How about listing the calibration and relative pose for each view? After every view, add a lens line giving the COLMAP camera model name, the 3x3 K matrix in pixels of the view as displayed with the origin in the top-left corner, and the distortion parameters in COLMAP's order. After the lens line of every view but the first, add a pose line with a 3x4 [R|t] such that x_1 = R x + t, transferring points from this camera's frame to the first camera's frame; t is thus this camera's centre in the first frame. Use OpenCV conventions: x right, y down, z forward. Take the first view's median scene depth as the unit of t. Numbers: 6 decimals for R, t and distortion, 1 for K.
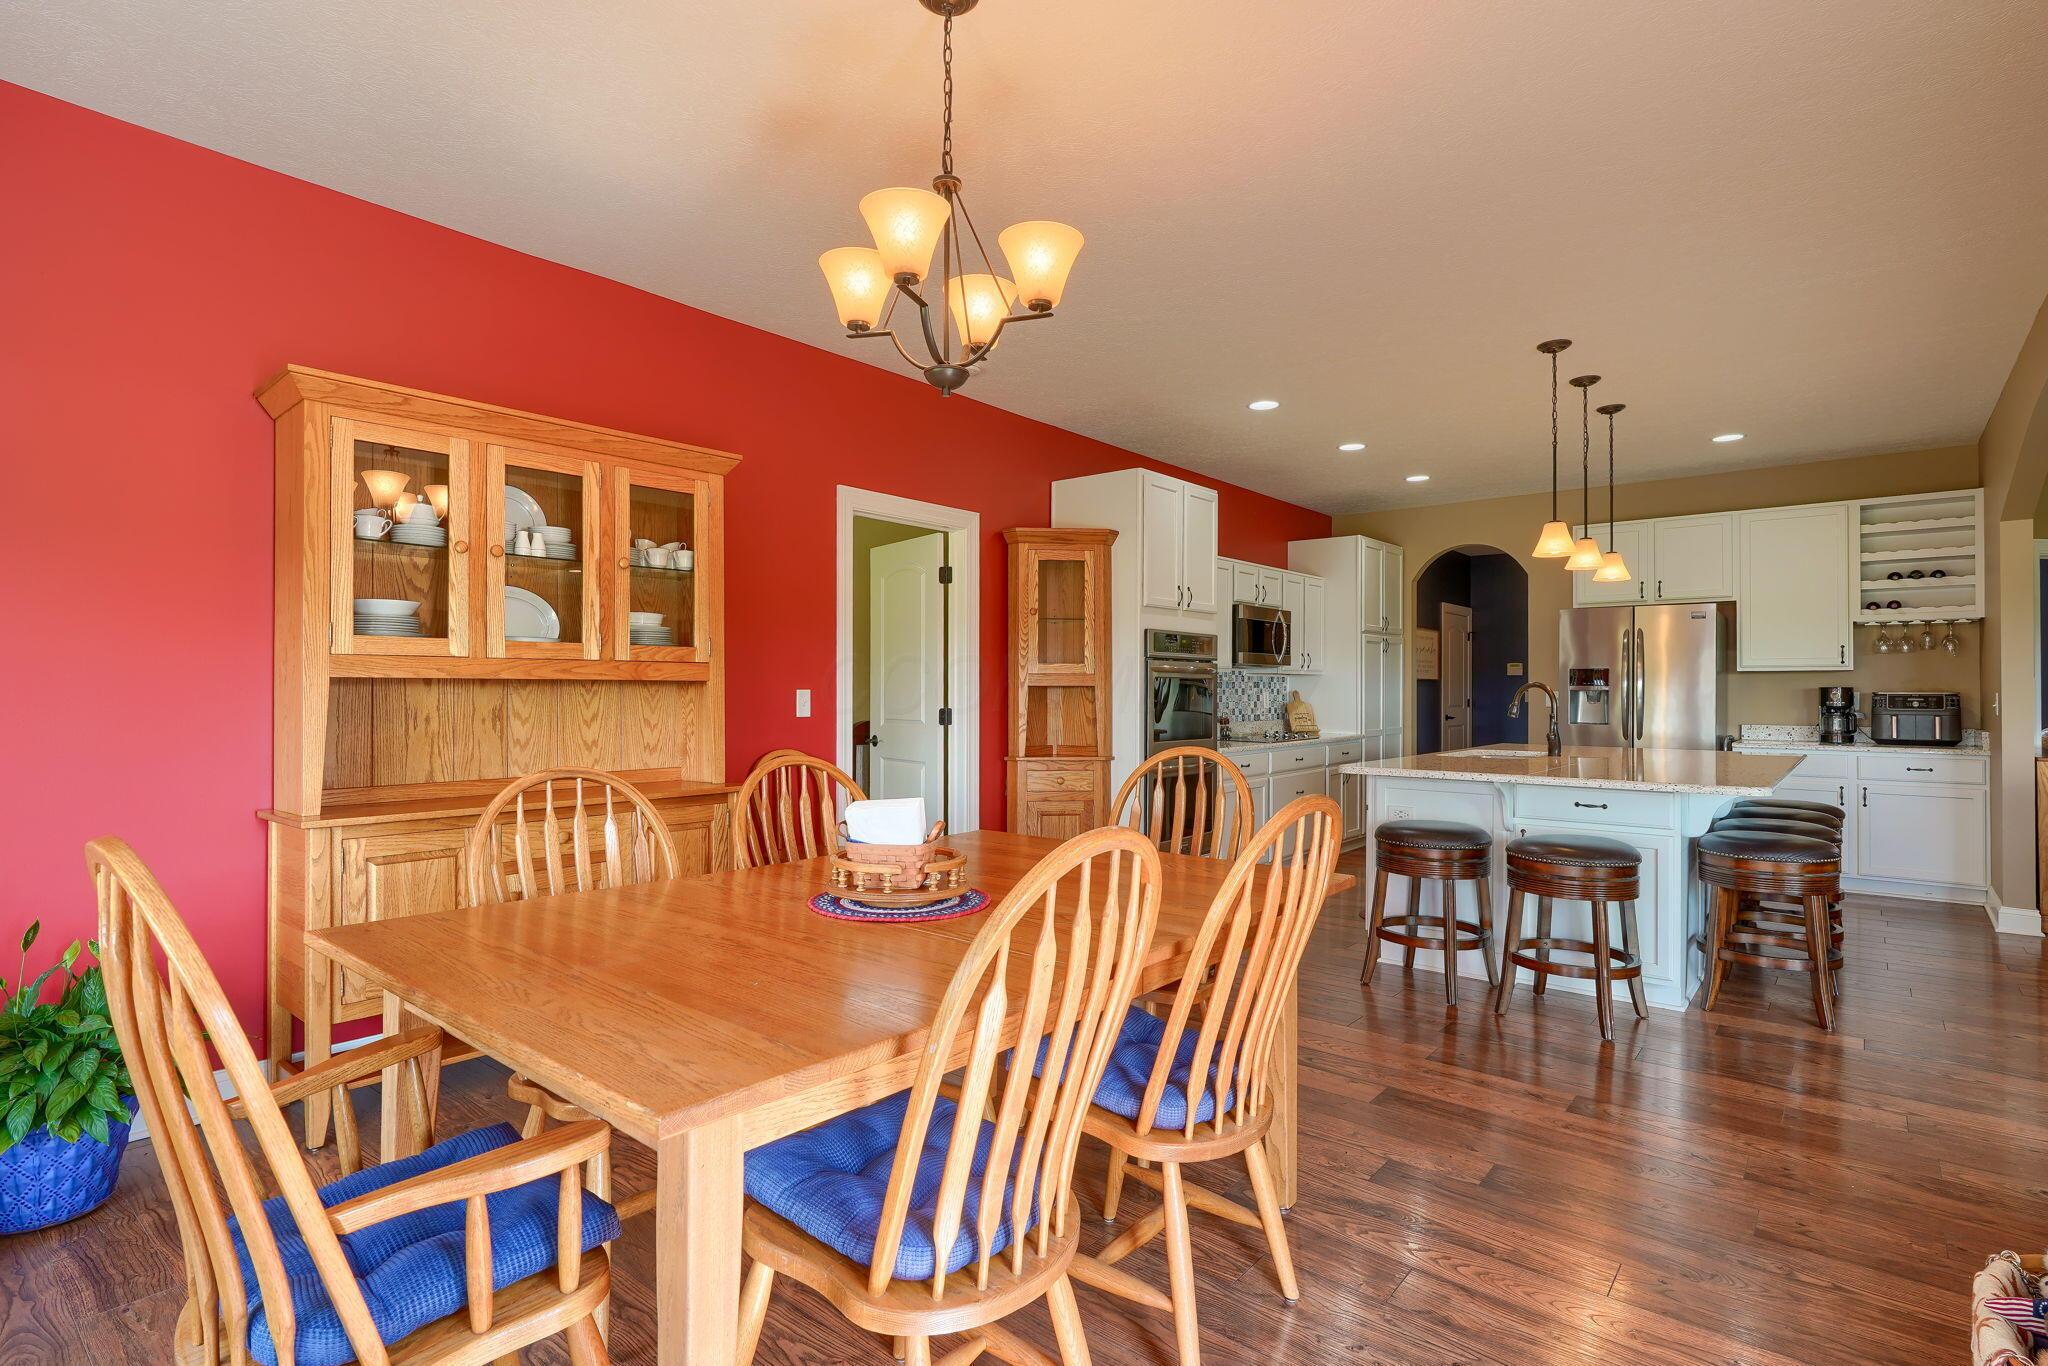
lens RADIAL K [[1009.8, 0, 1021.1], [0, 1009.8, 693.0], [0, 0, 1]] dist [-0.001621, -0.000023]
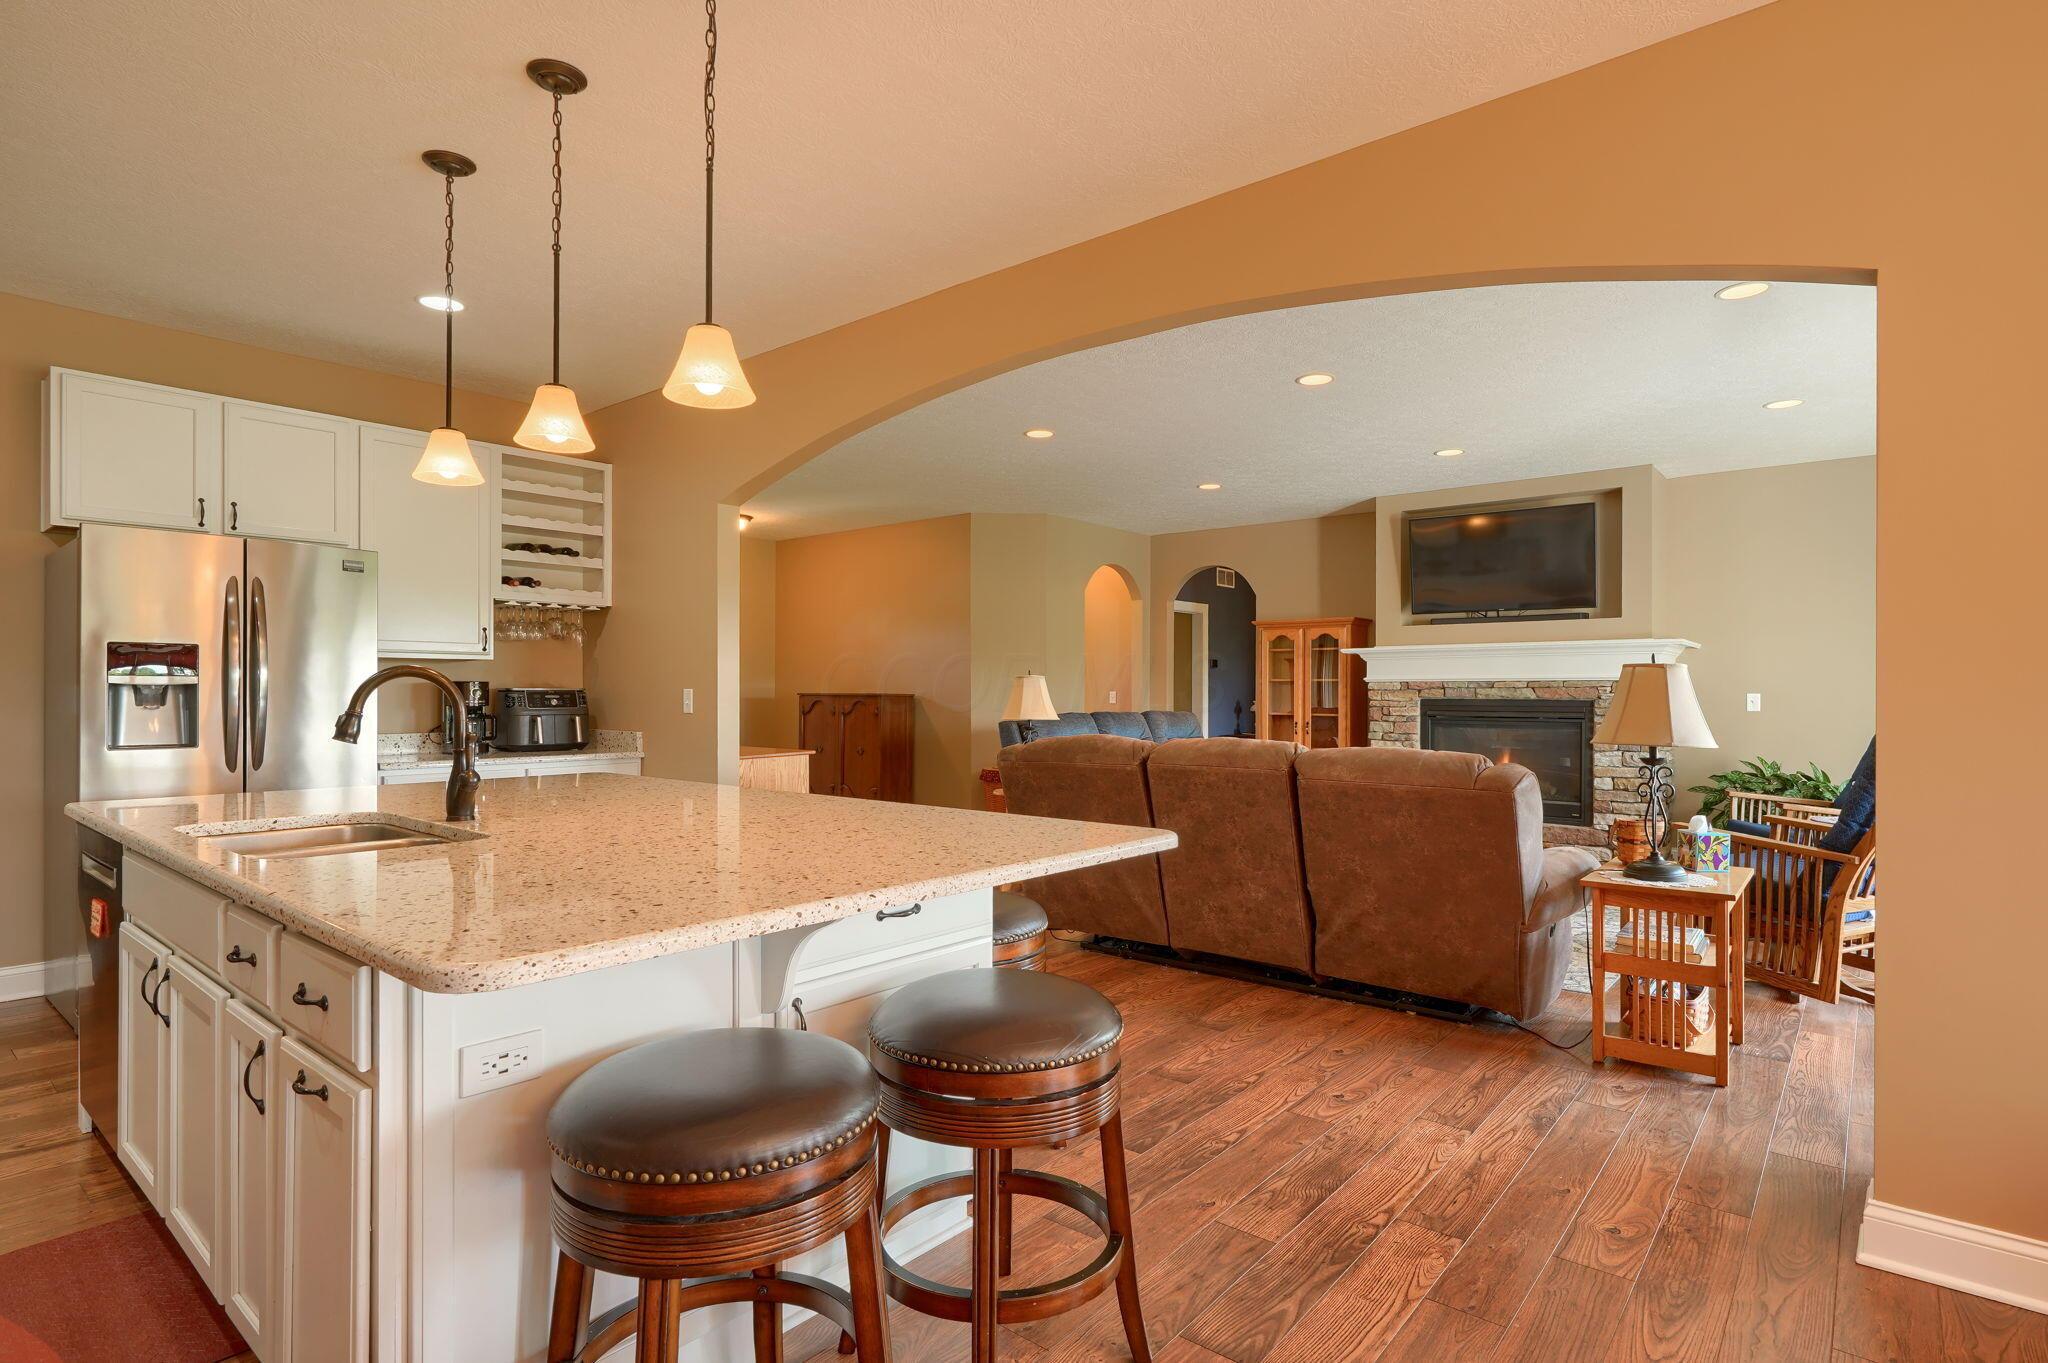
lens RADIAL K [[1009.8, 0, 1021.1], [0, 1009.8, 691.5], [0, 0, 1]] dist [-0.001621, -0.000023]
pose [[-0.000124, -0.001807, 0.999998, 0.039562], [0.000041, 0.999998, 0.001807, 0.000376], [-1.000000, 0.000041, -0.000124, 0.605117]]
